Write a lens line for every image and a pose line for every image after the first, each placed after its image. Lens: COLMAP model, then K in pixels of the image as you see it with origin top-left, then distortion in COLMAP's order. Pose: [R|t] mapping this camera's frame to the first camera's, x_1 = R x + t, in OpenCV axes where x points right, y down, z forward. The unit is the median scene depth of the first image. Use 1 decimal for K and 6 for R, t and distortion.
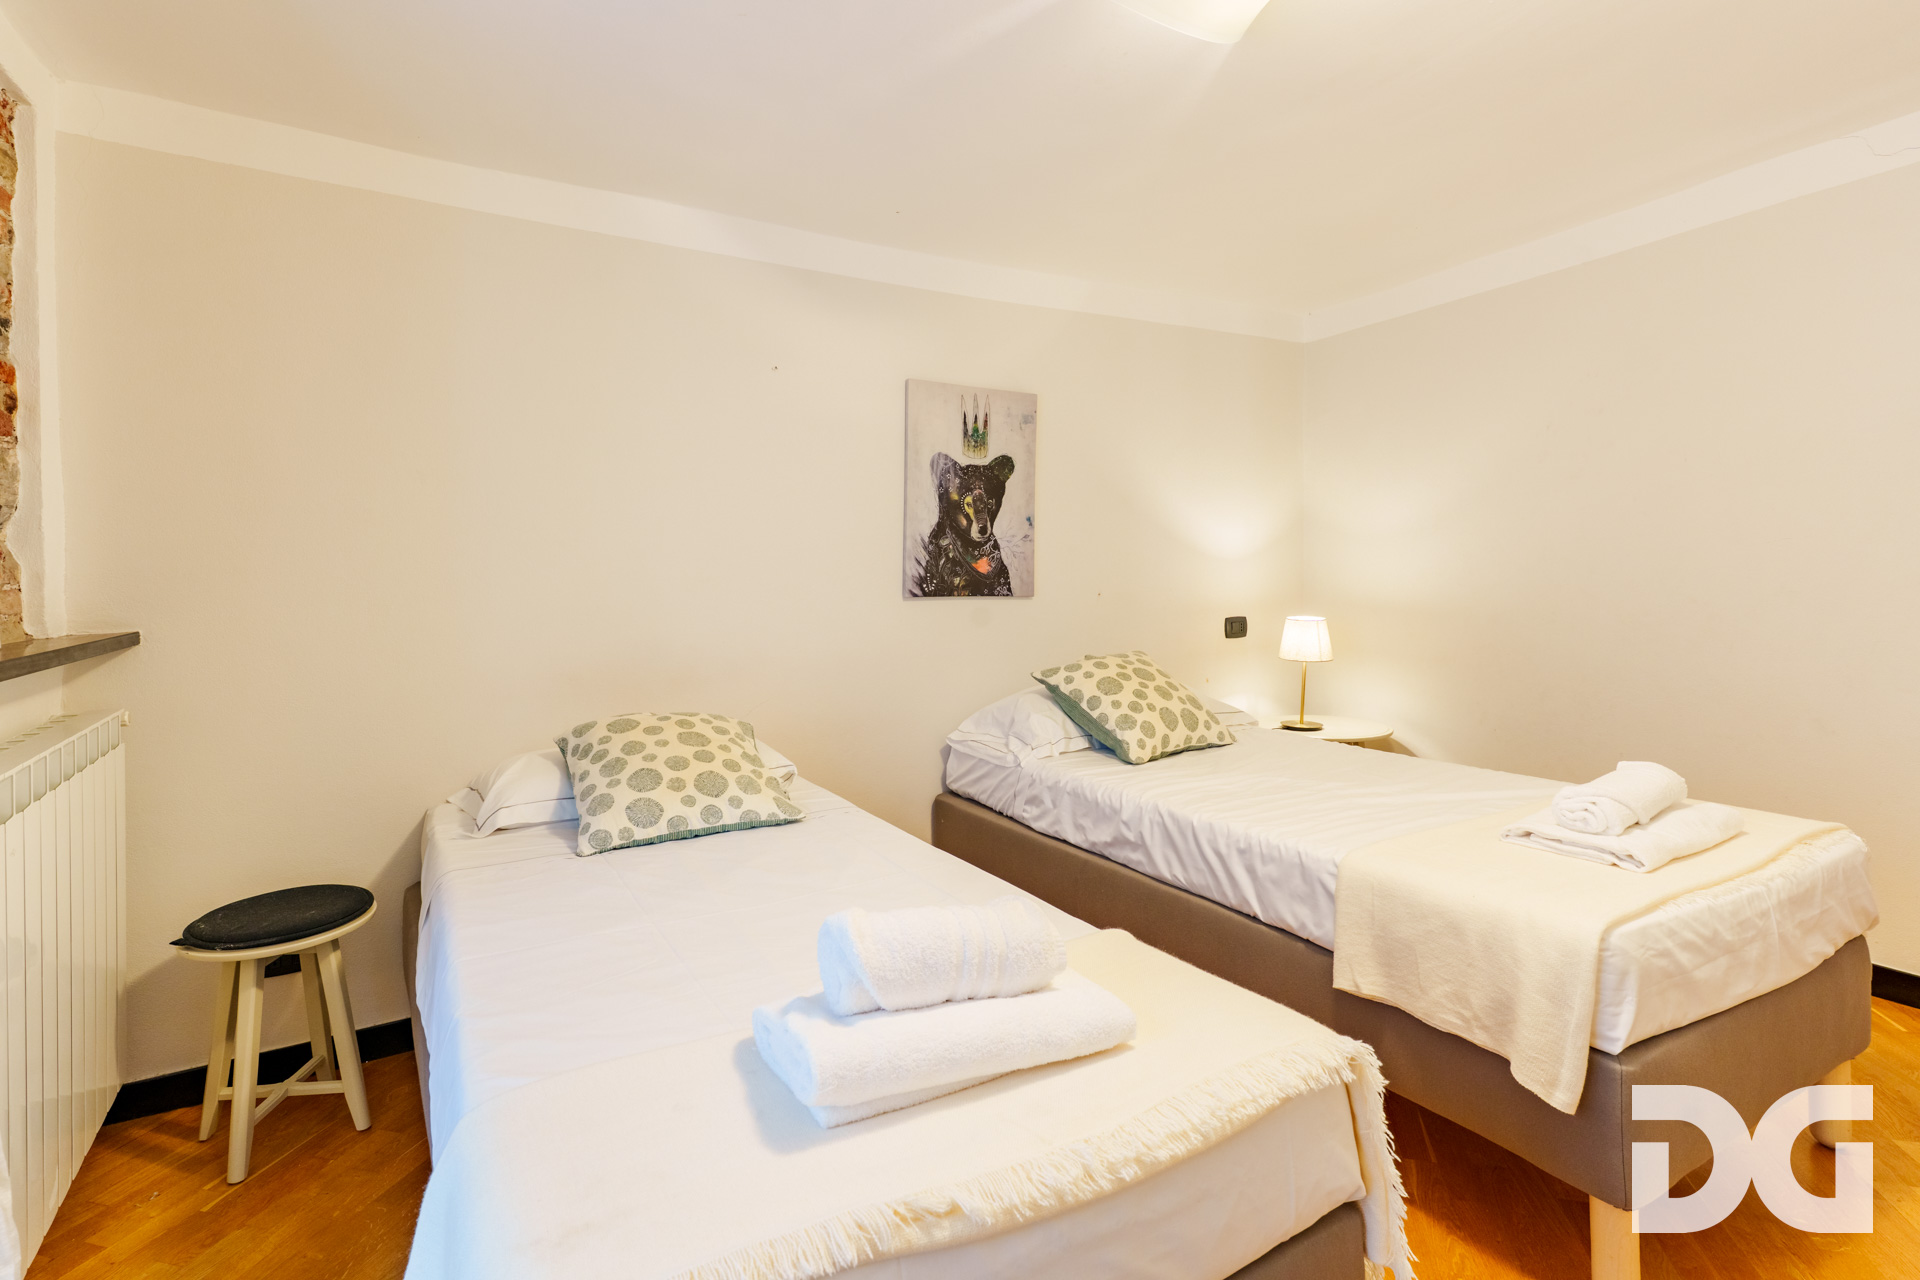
lens RADIAL K [[970.8, 0, 962.7], [0, 970.8, 573.4], [0, 0, 1]] dist [0.001719, 0.000570]
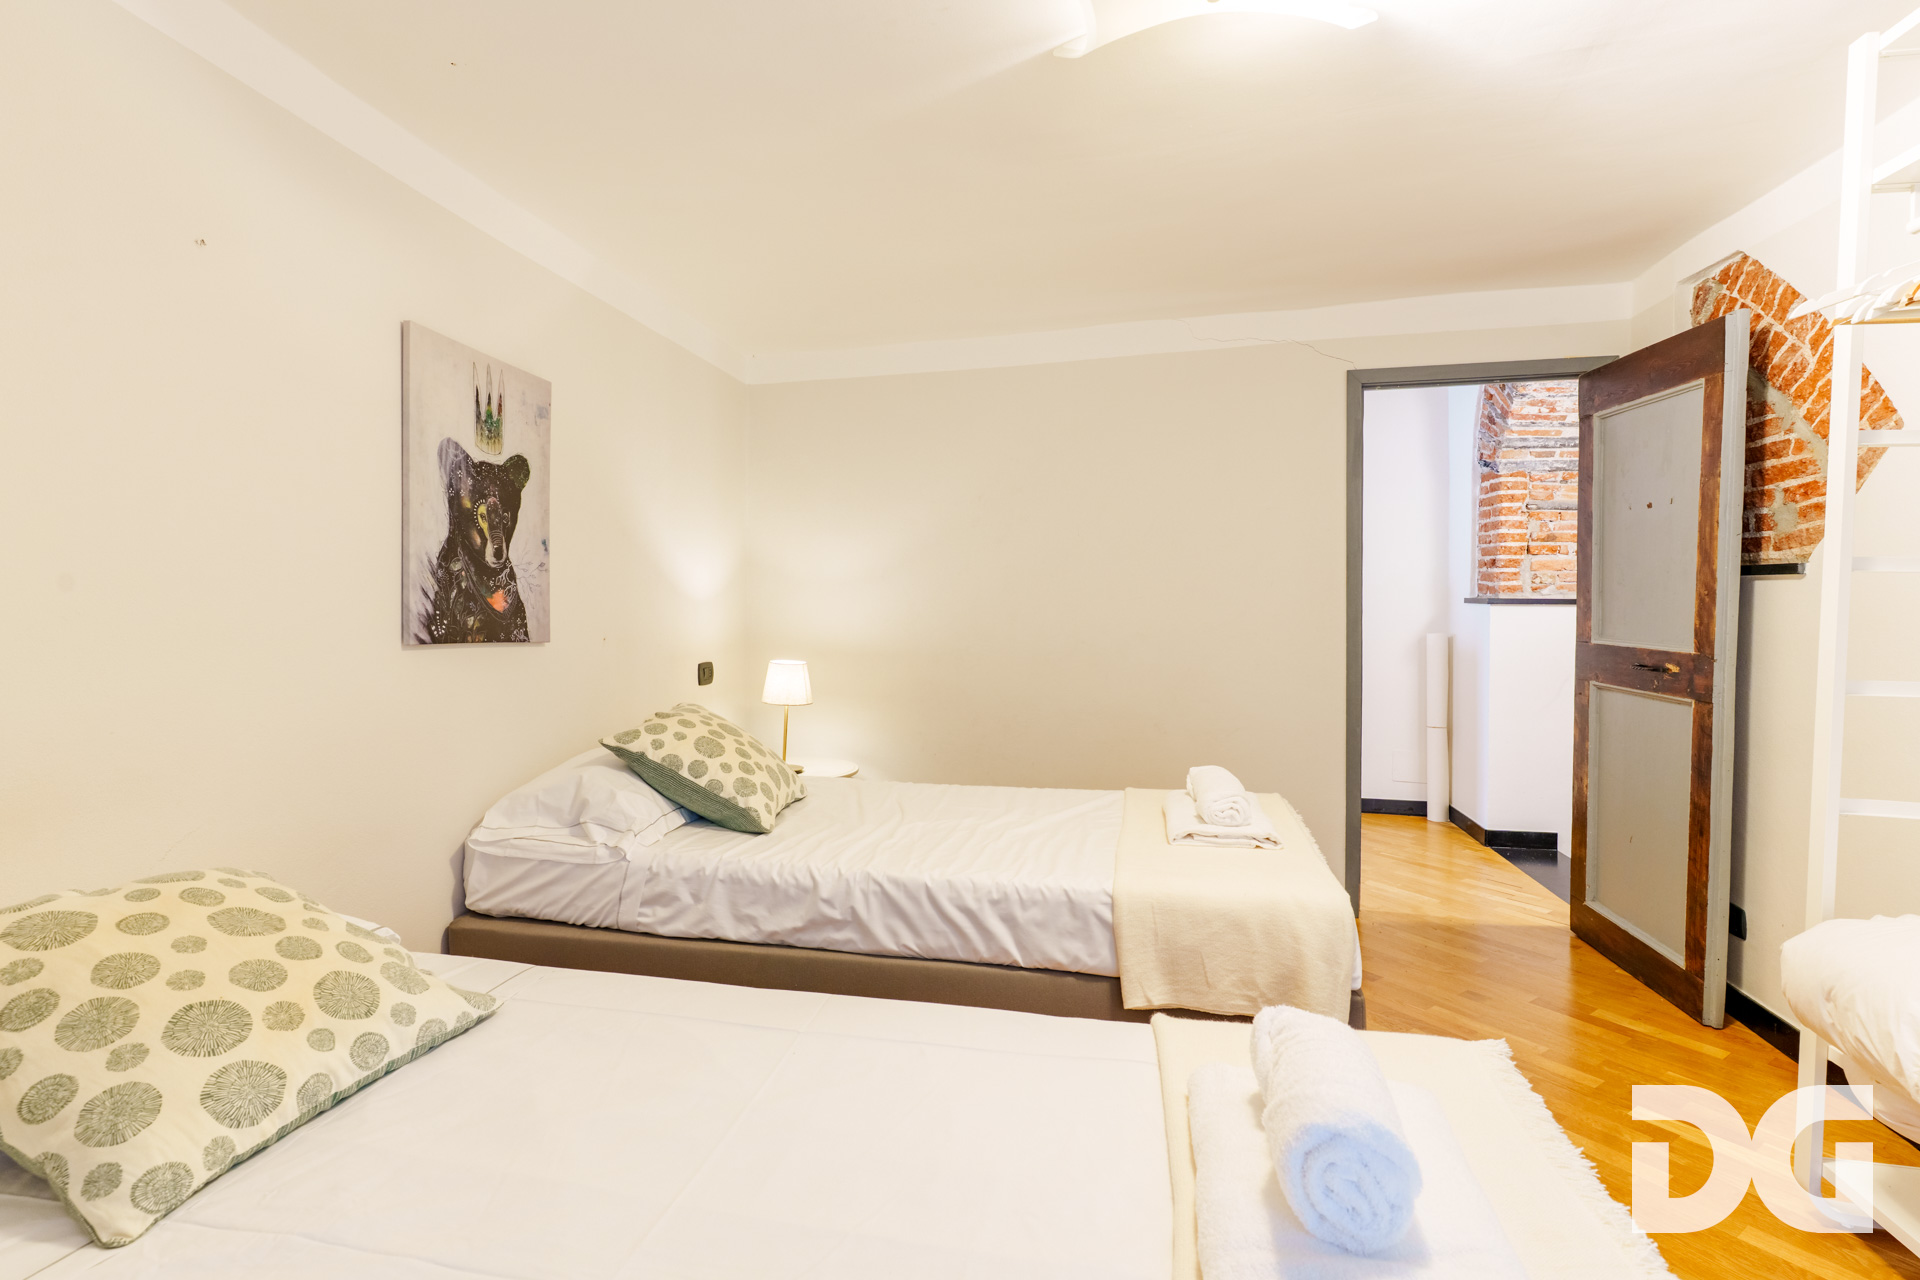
lens RADIAL K [[917.7, 0, 955.9], [0, 917.7, 648.9], [0, 0, 1]] dist [0.000203, 0.000637]
pose [[0.657439, -0.012166, 0.753410, -0.286688], [-0.013808, 0.999507, 0.028189, 0.004046], [-0.753382, -0.028936, 0.656947, 0.286050]]
